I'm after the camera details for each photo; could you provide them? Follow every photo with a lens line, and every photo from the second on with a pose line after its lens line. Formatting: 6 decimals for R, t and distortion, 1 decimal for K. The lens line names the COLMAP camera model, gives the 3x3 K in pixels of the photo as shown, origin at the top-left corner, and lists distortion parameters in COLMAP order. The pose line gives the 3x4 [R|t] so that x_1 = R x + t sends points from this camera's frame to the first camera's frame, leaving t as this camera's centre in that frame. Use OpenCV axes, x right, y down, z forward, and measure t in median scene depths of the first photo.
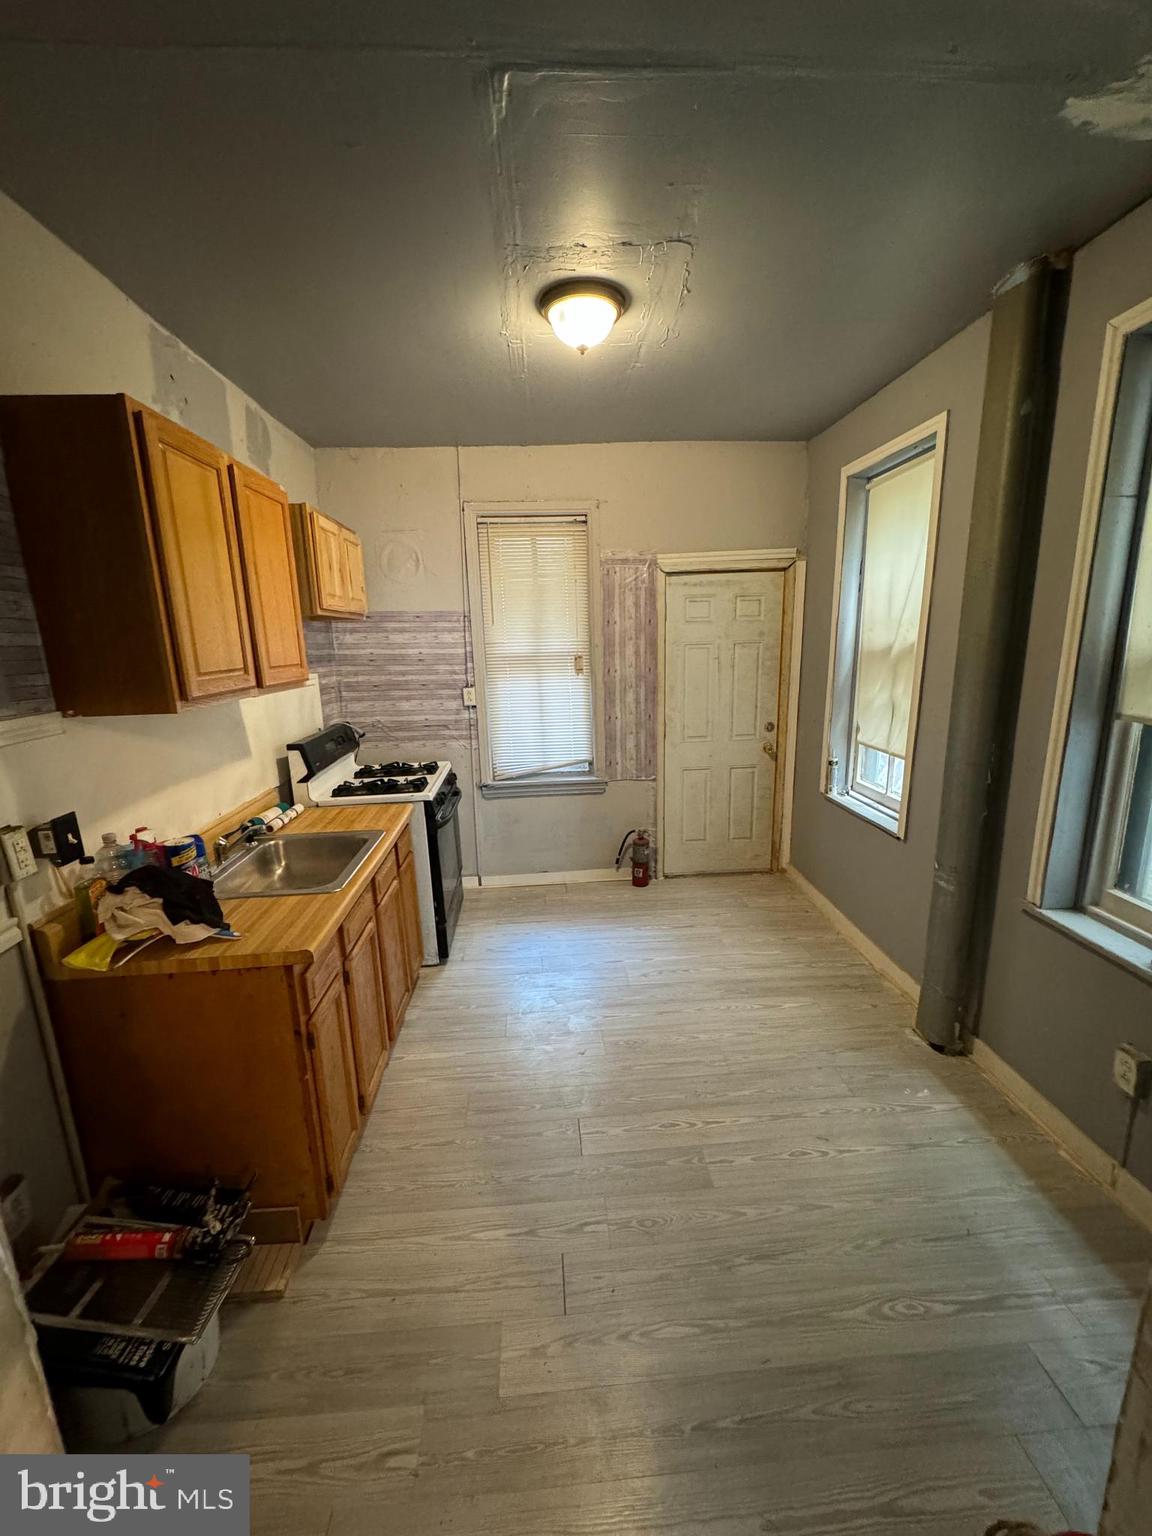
lens RADIAL K [[613.3, 0, 575.4], [0, 613.3, 770.1], [0, 0, 1]] dist [-0.000517, -0.000031]
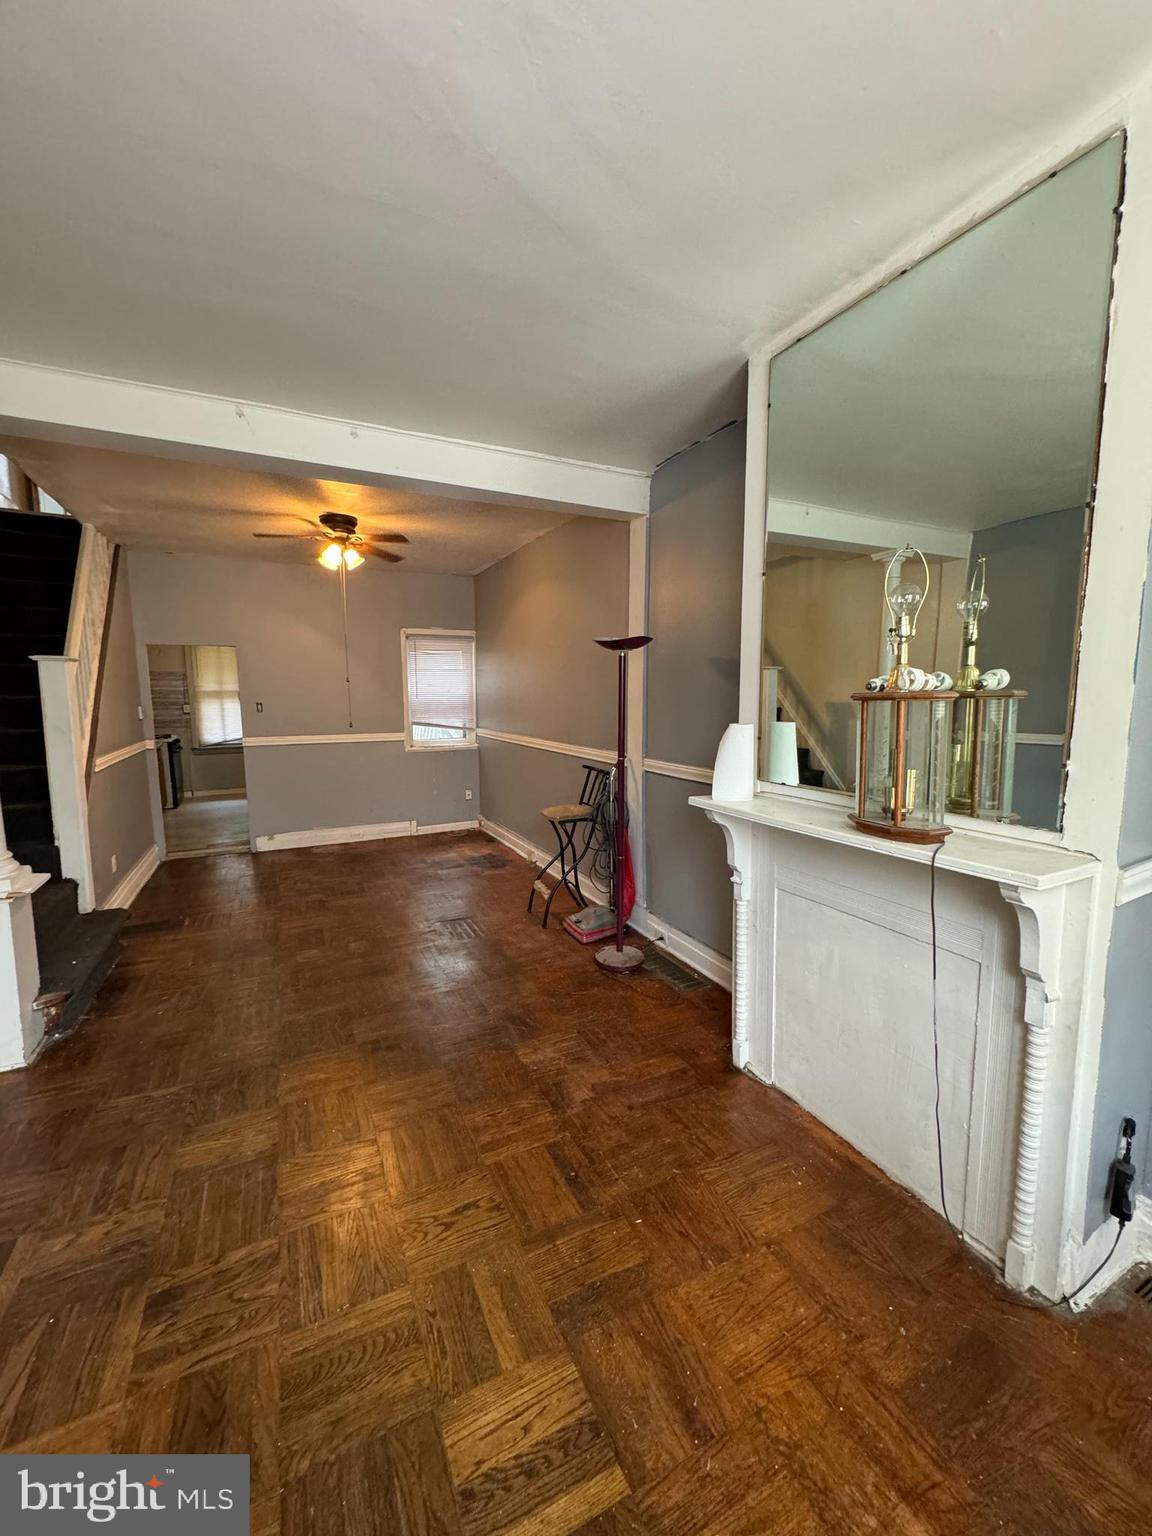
lens RADIAL K [[613.3, 0, 573.3], [0, 613.3, 767.1], [0, 0, 1]] dist [-0.000517, -0.000031]
pose [[0.920110, -0.024204, 0.390912, 0.256853], [0.061918, 0.994527, -0.084160, 0.379643], [-0.386736, 0.101641, 0.916572, -1.639203]]
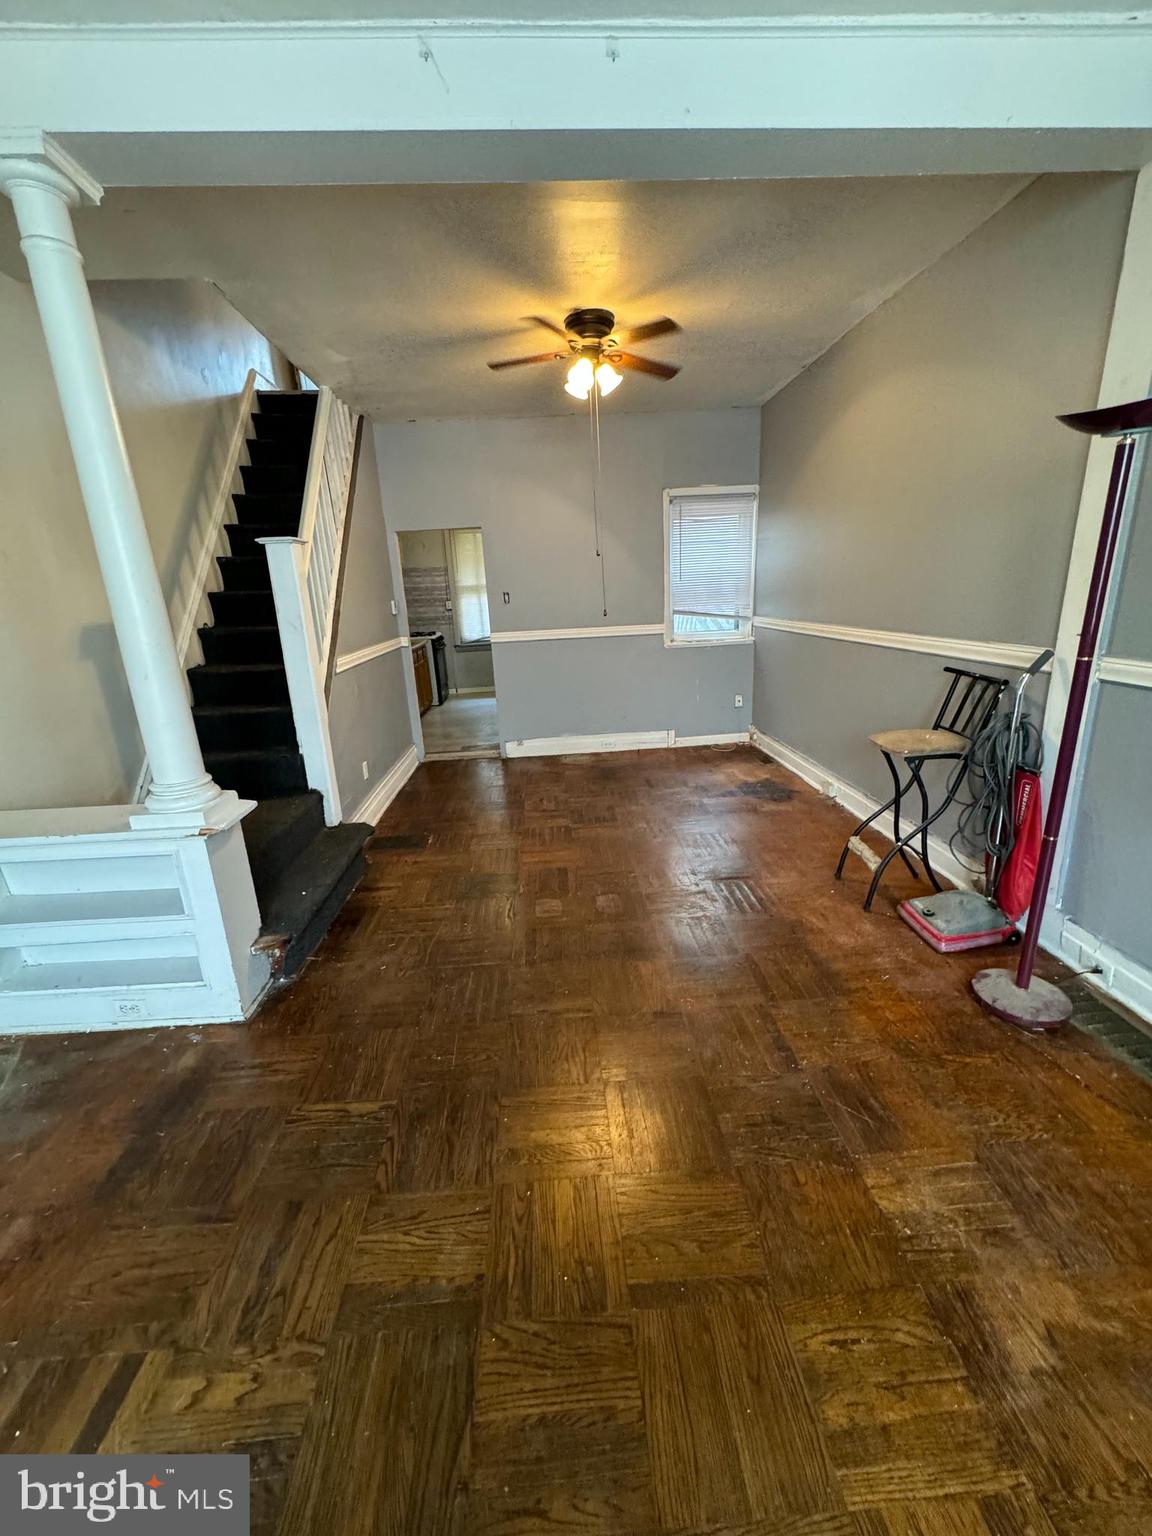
lens RADIAL K [[613.3, 0, 575.3], [0, 613.3, 768.6], [0, 0, 1]] dist [-0.000517, -0.000031]
pose [[0.999745, -0.022175, 0.004220, 0.276872], [0.021829, 0.997341, 0.069536, 0.340253], [-0.005750, -0.069426, 0.997571, -1.328574]]
